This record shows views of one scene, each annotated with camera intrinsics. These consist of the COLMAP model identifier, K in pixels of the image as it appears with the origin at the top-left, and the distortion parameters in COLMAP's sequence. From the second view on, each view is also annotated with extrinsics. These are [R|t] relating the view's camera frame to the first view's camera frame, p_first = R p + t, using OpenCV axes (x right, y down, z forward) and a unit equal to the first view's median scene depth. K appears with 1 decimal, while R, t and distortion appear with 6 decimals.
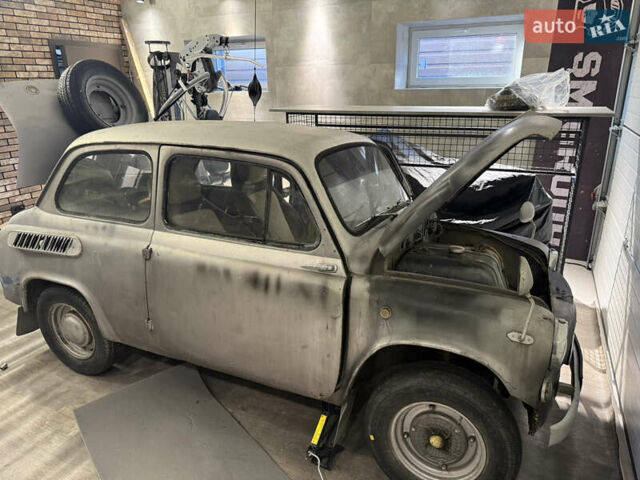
lens RADIAL K [[450.1, 0, 316.0], [0, 450.1, 239.1], [0, 0, 1]] dist [0.040721, -0.056874]
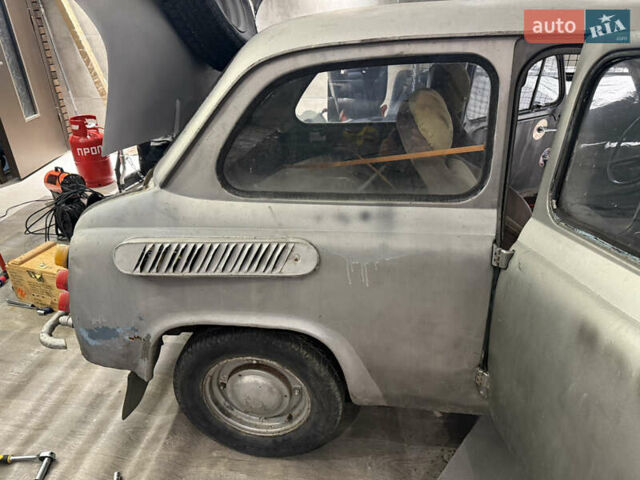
lens RADIAL K [[450.1, 0, 316.0], [0, 450.1, 239.1], [0, 0, 1]] dist [0.040721, -0.056874]
pose [[0.949548, -0.150141, 0.275346, -0.579150], [0.107546, 0.980609, 0.163828, -0.077352], [-0.294604, -0.125950, 0.947283, 0.449327]]
